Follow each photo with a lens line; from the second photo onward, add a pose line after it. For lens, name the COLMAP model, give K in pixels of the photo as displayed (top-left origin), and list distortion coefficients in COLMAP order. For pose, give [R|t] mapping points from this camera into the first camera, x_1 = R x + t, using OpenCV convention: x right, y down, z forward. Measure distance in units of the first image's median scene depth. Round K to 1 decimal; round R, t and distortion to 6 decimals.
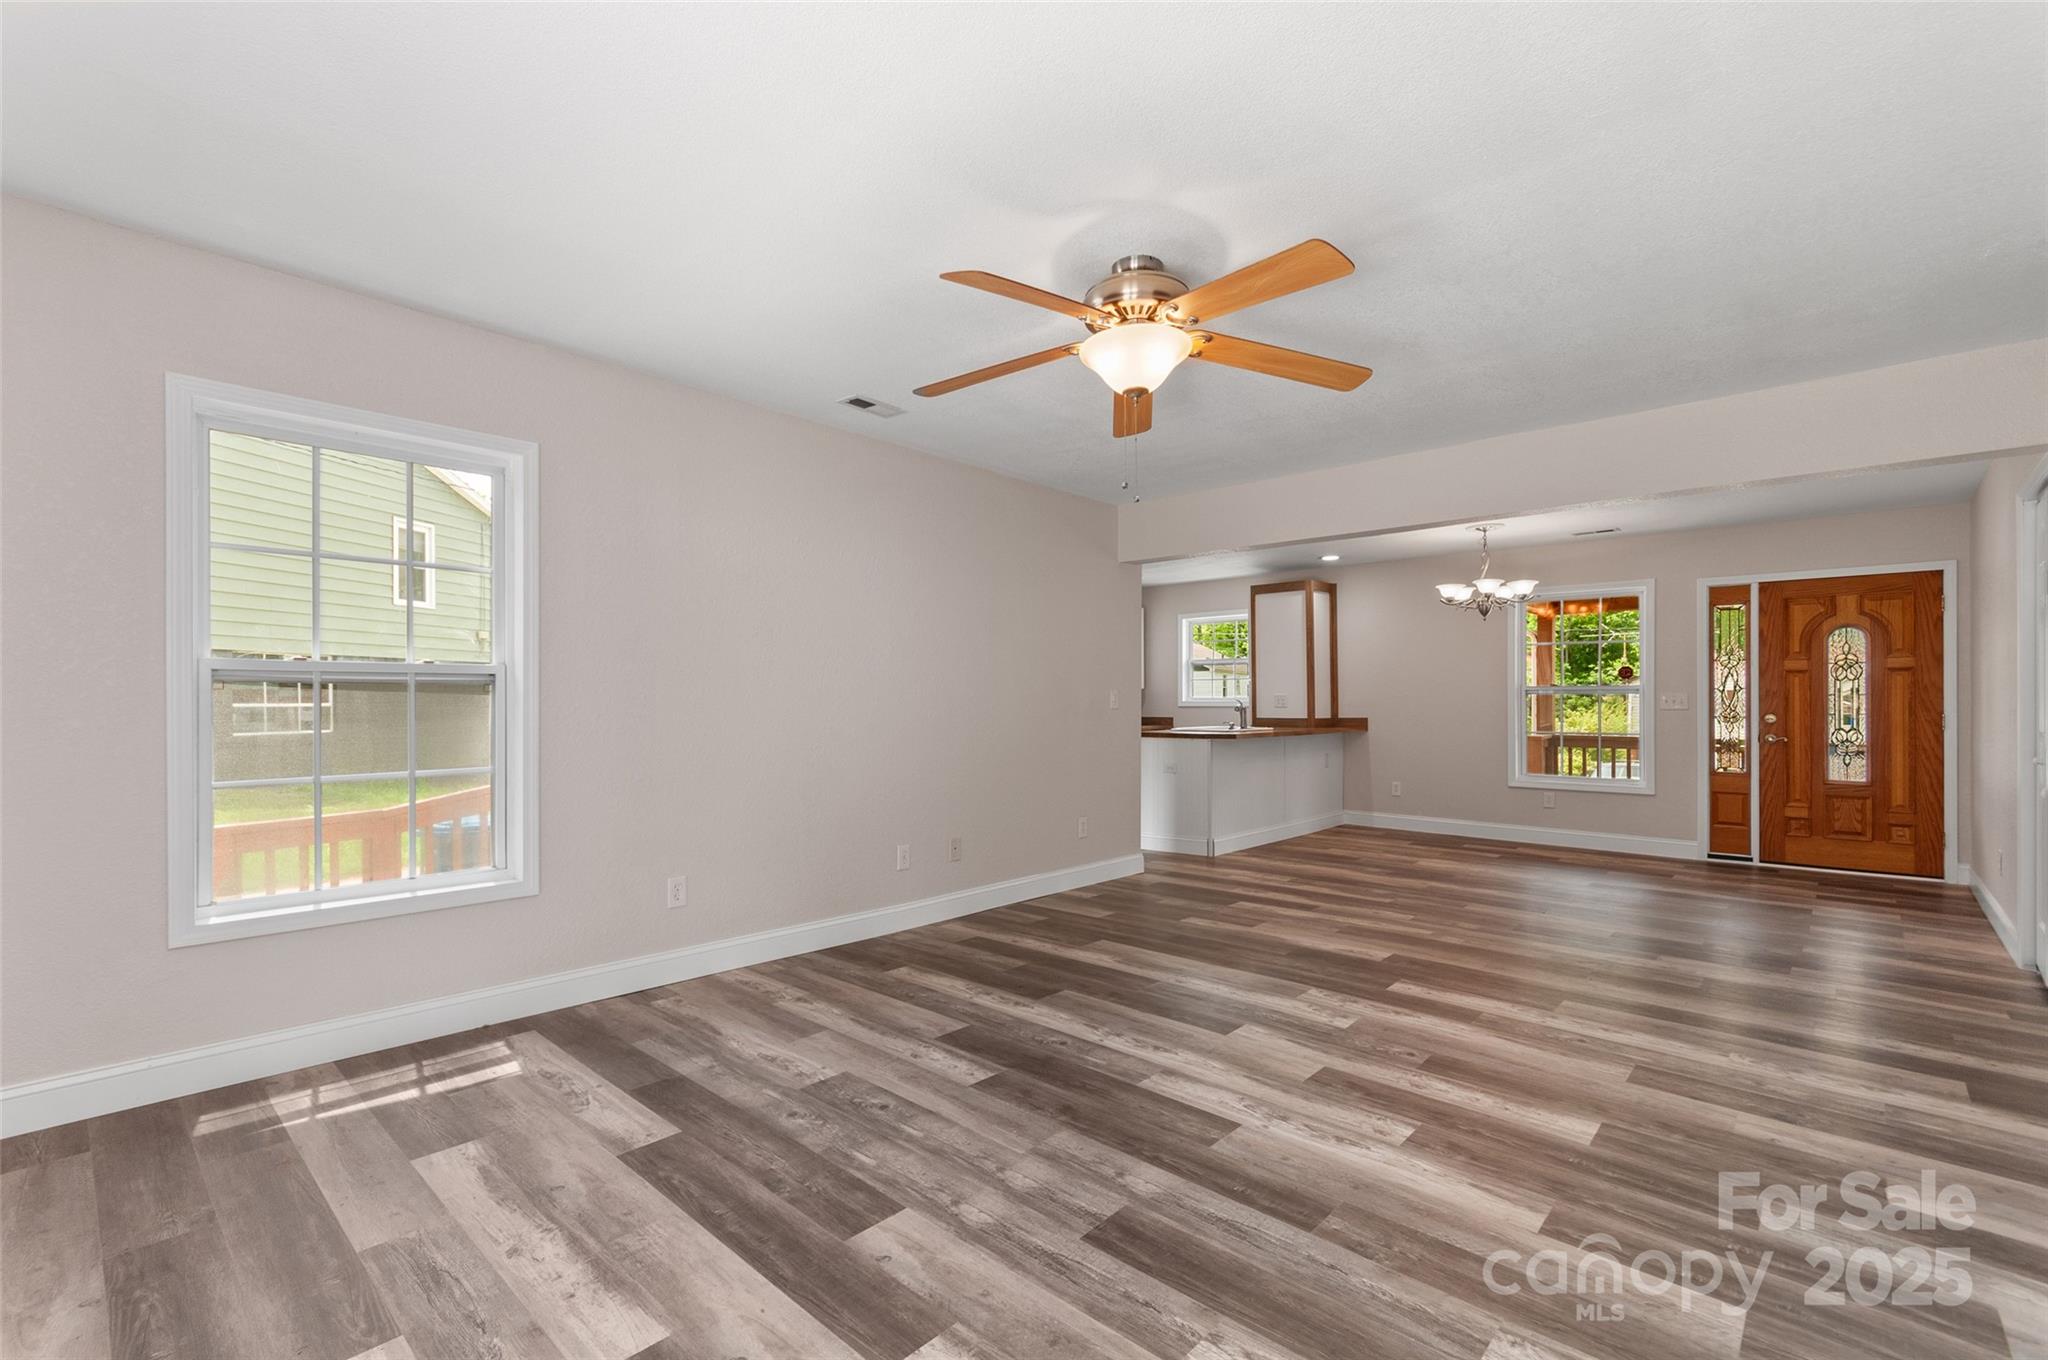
lens RADIAL K [[900.9, 0, 1000.0], [0, 900.9, 699.7], [0, 0, 1]] dist [0.006953, -0.000771]
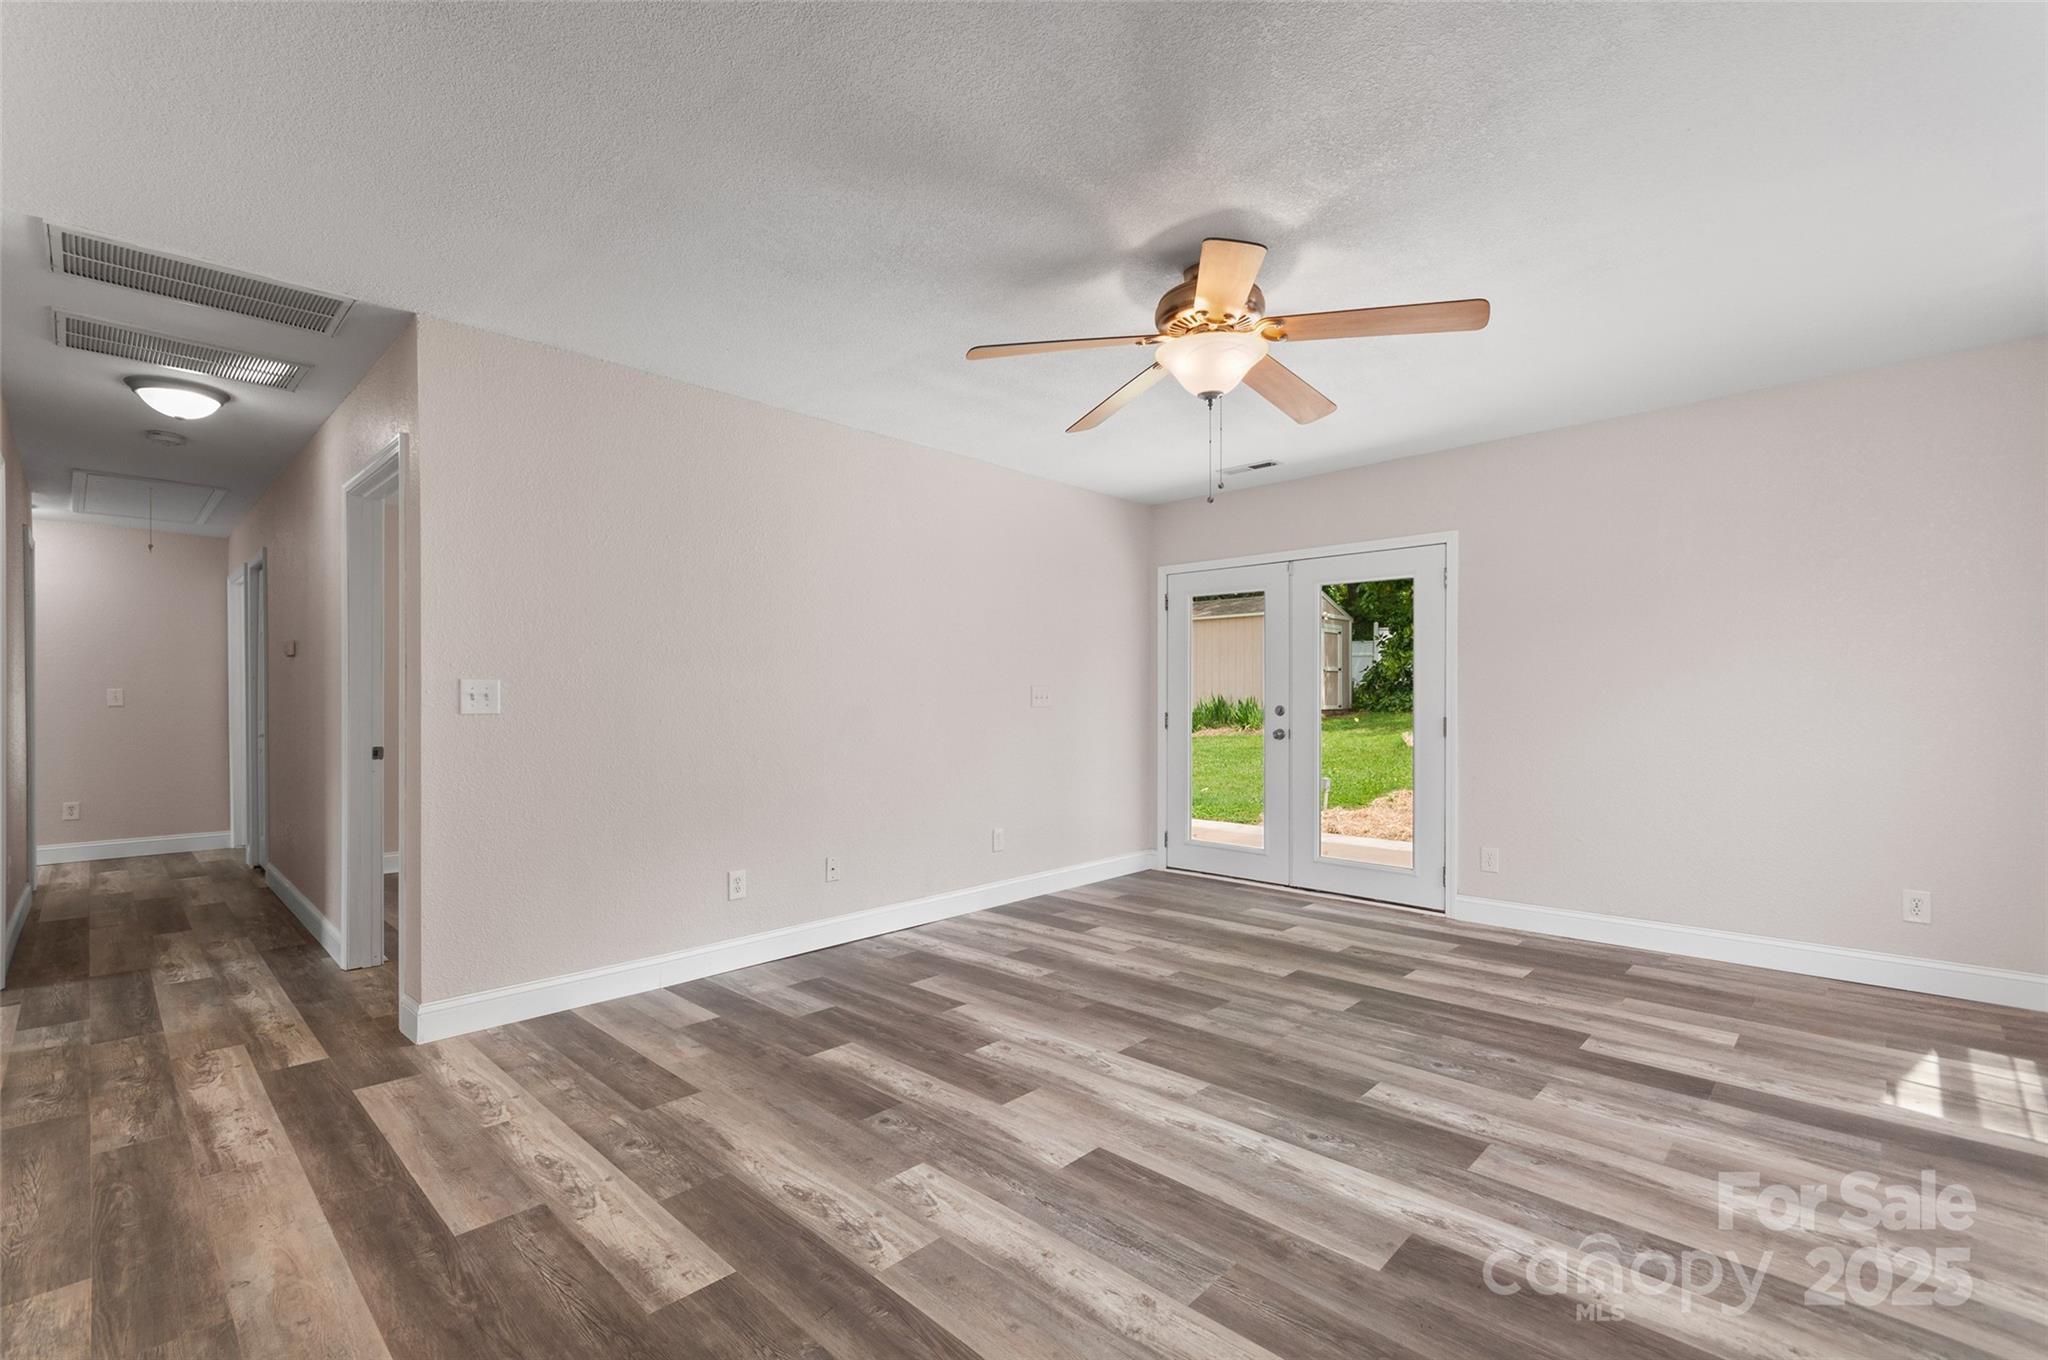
lens RADIAL K [[900.9, 0, 1000.0], [0, 900.9, 699.7], [0, 0, 1]] dist [0.006953, -0.000771]
pose [[-0.999742, -0.000193, 0.022726, 0.245570], [-0.000231, 0.999999, -0.001640, 0.004503], [-0.022726, -0.001645, -0.999740, 1.361741]]
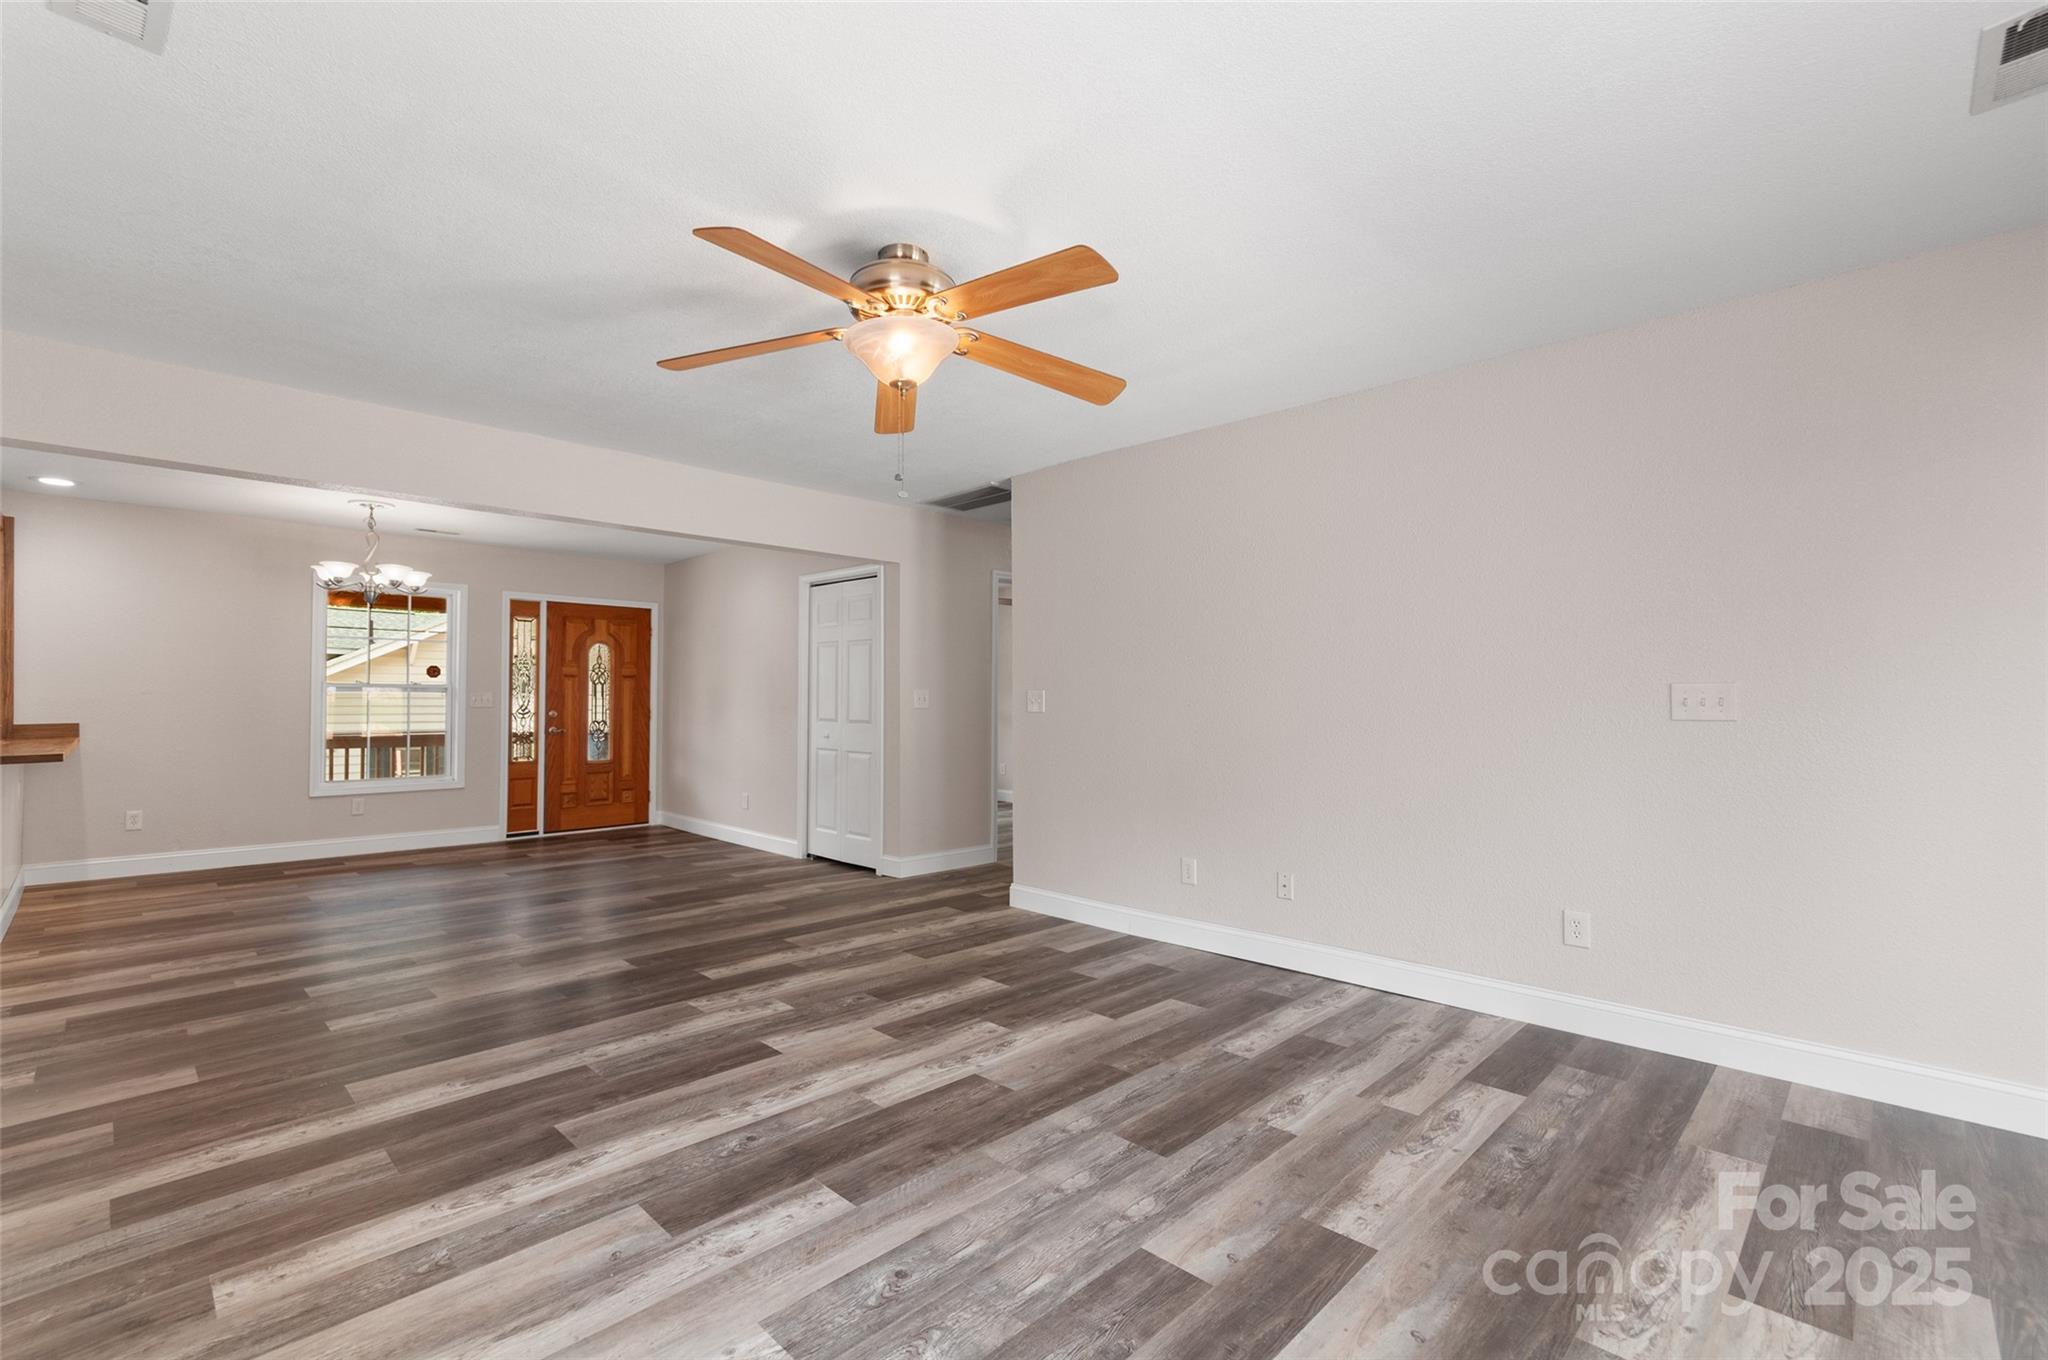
lens RADIAL K [[896.0, 0, 1000.7], [0, 896.0, 685.5], [0, 0, 1]] dist [0.008103, 0.001029]
pose [[0.033709, 0.016002, 0.999304, -0.542843], [-0.004811, 0.999863, -0.015849, -0.001688], [-0.999420, -0.004273, 0.033782, 0.578321]]
